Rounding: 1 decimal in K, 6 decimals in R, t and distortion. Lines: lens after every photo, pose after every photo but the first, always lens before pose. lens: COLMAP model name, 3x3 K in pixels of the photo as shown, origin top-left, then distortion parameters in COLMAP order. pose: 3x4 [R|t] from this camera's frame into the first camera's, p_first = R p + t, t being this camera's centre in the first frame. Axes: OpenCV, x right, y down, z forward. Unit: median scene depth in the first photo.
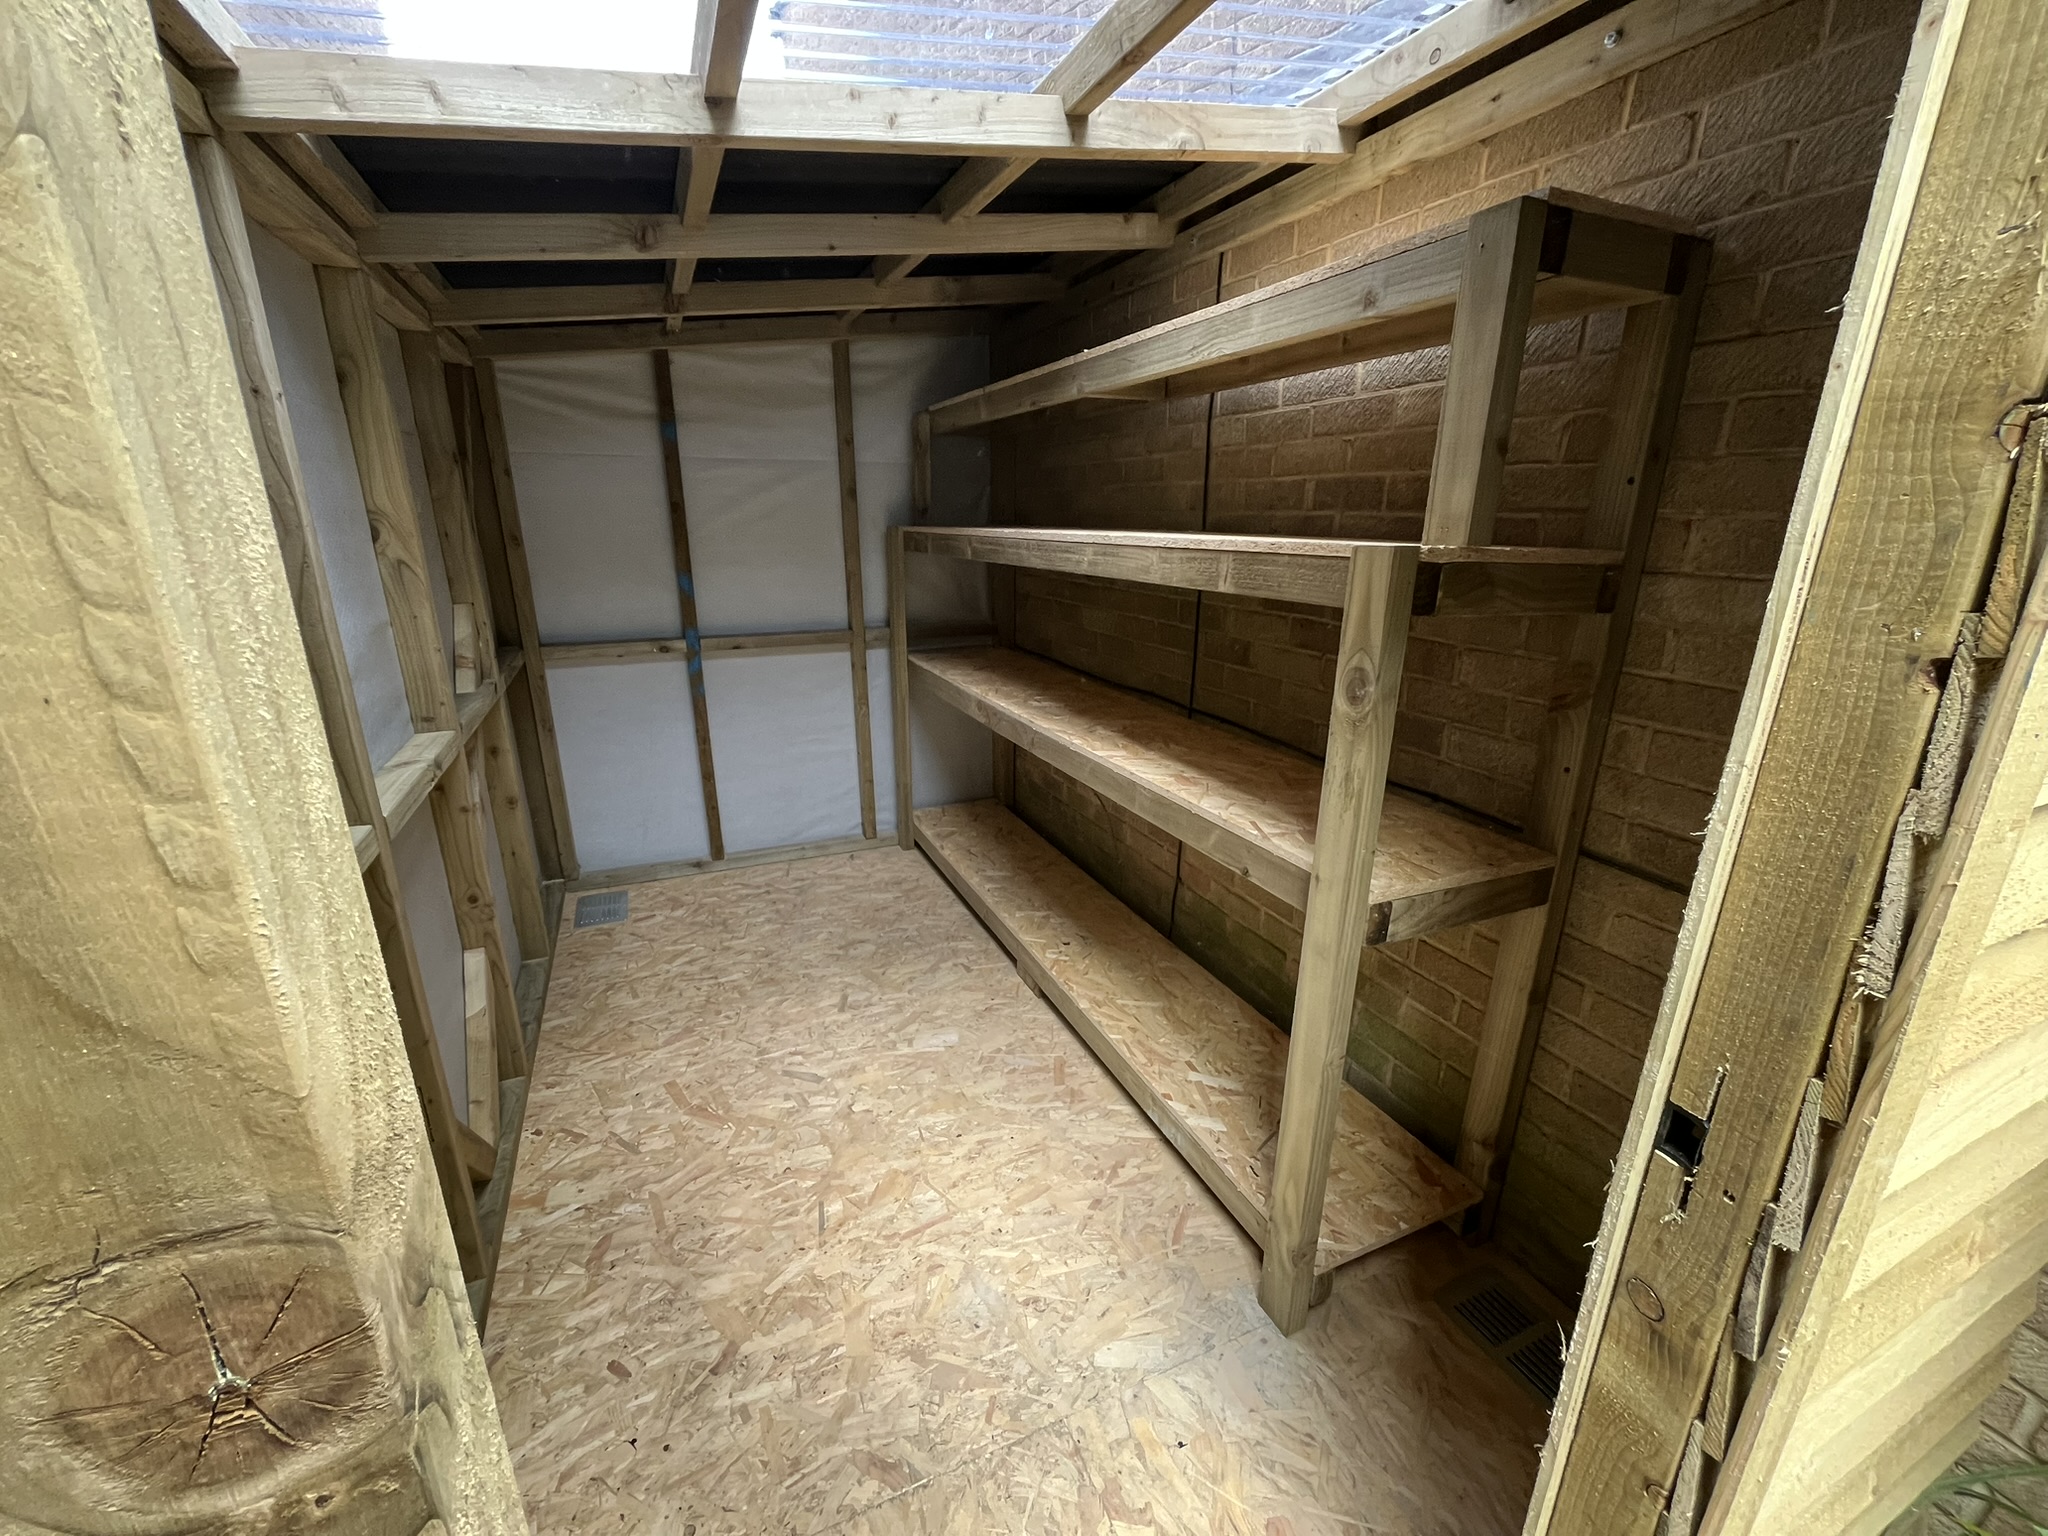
lens RADIAL K [[823.7, 0, 1013.5], [0, 823.7, 761.4], [0, 0, 1]] dist [-0.000255, 0.000033]
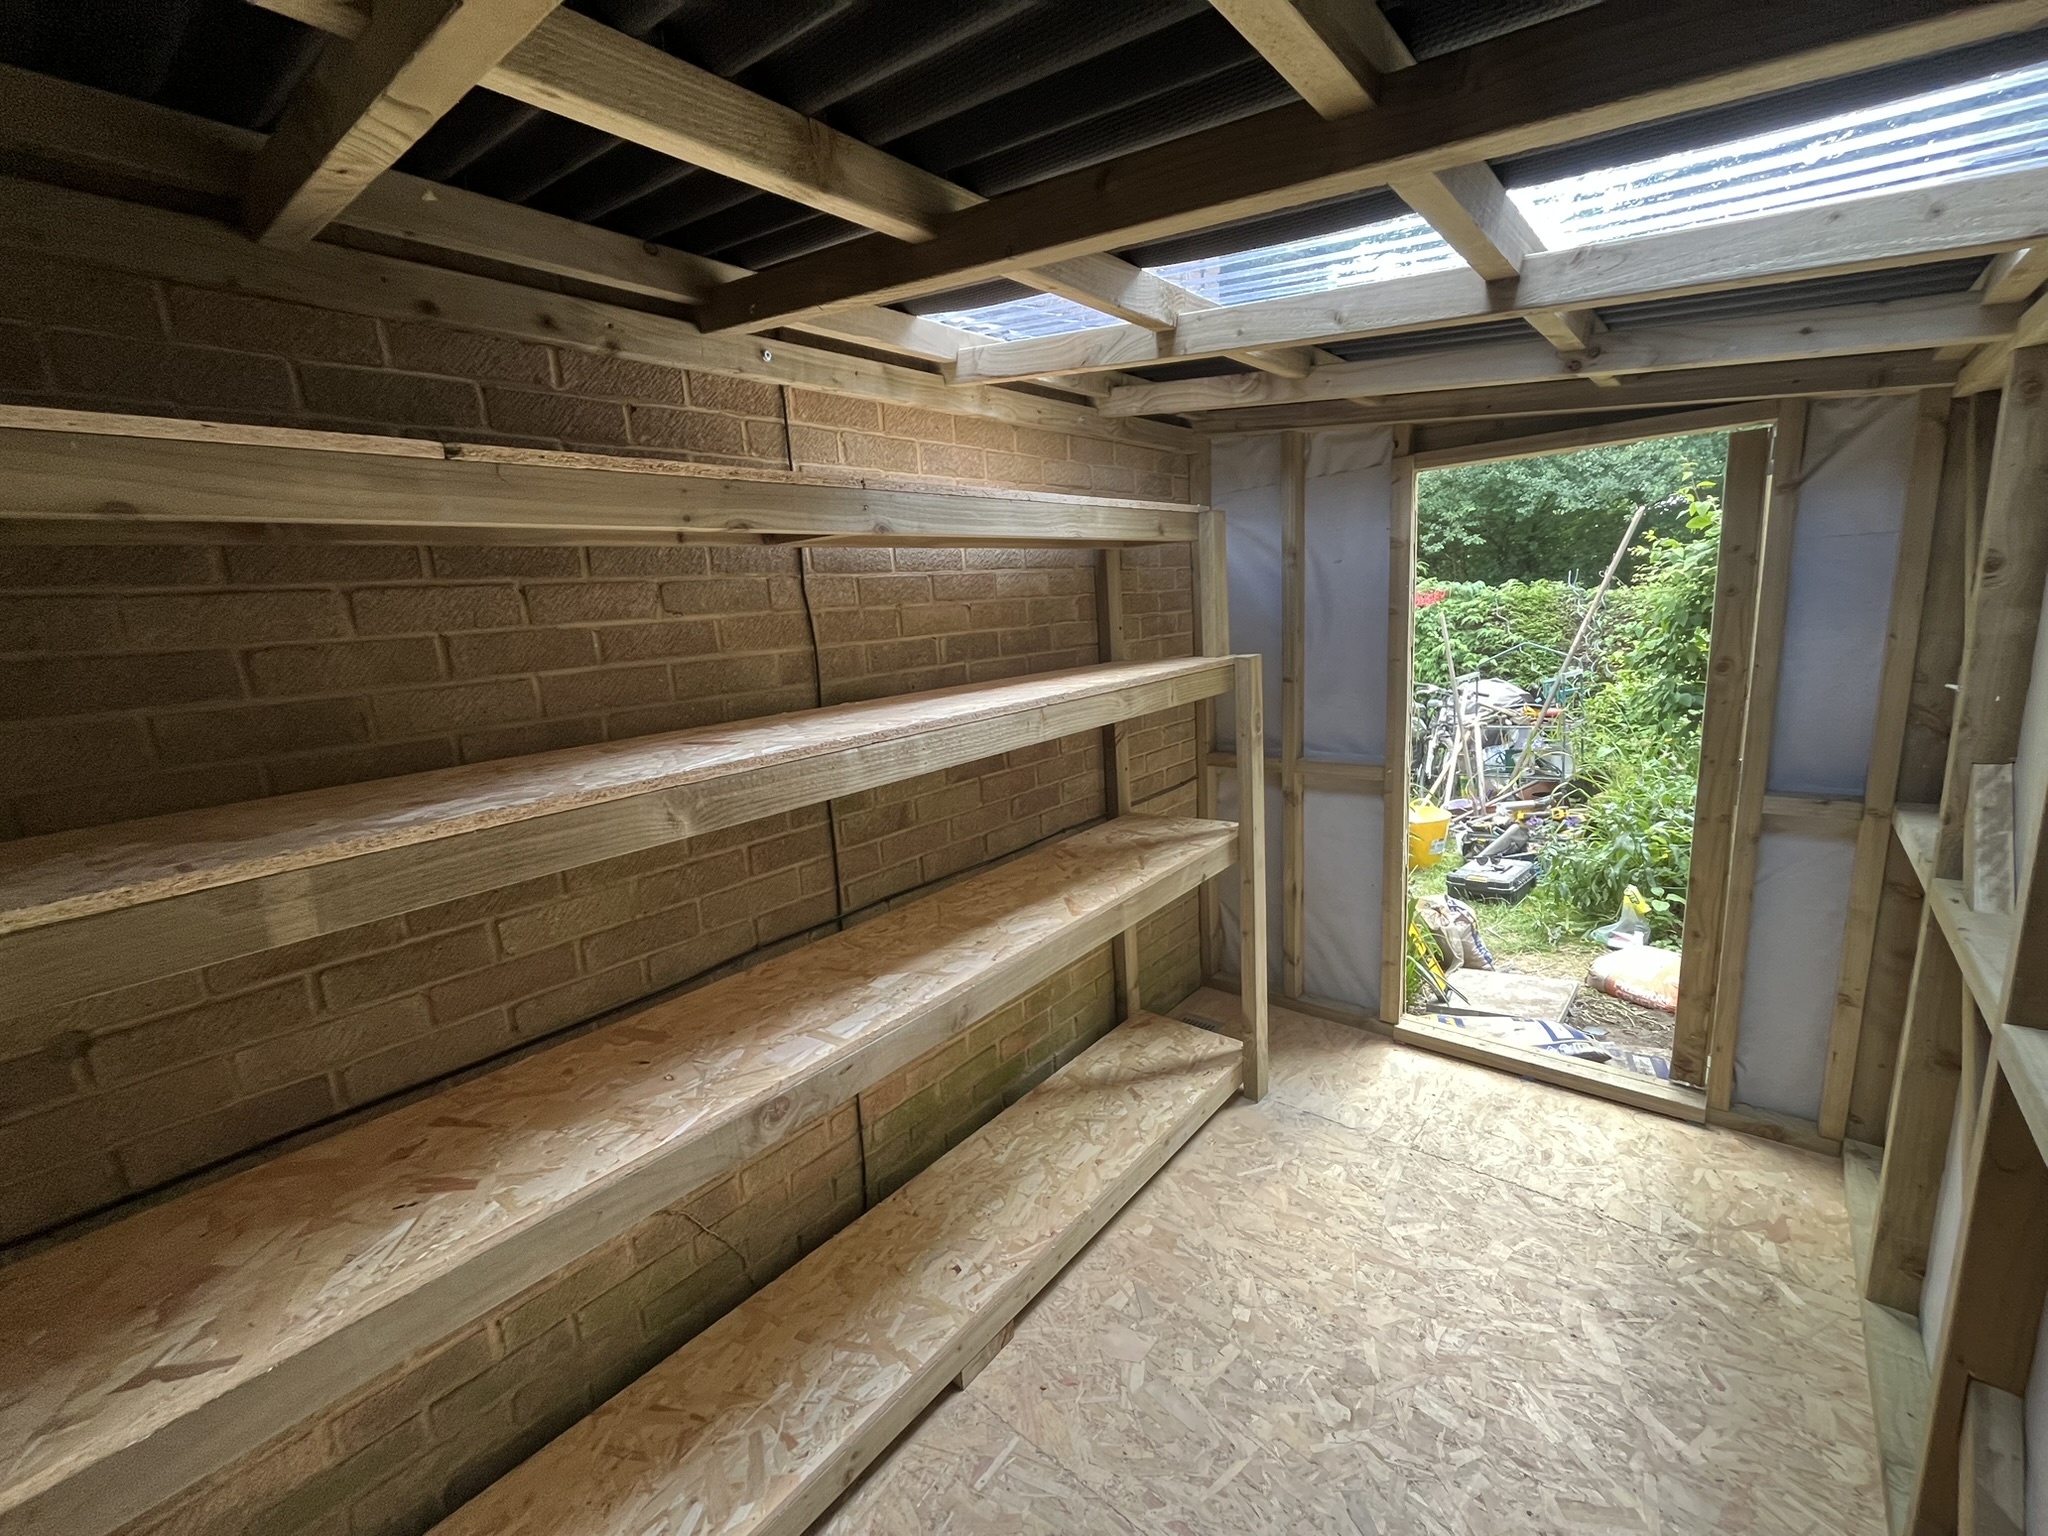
lens RADIAL K [[823.7, 0, 1010.9], [0, 823.7, 772.9], [0, 0, 1]] dist [-0.000255, 0.000033]
pose [[-0.421173, -0.146421, 0.895083, -0.652303], [0.333612, 0.892687, 0.303007, -0.444236], [-0.843396, 0.426229, -0.327128, 1.250992]]
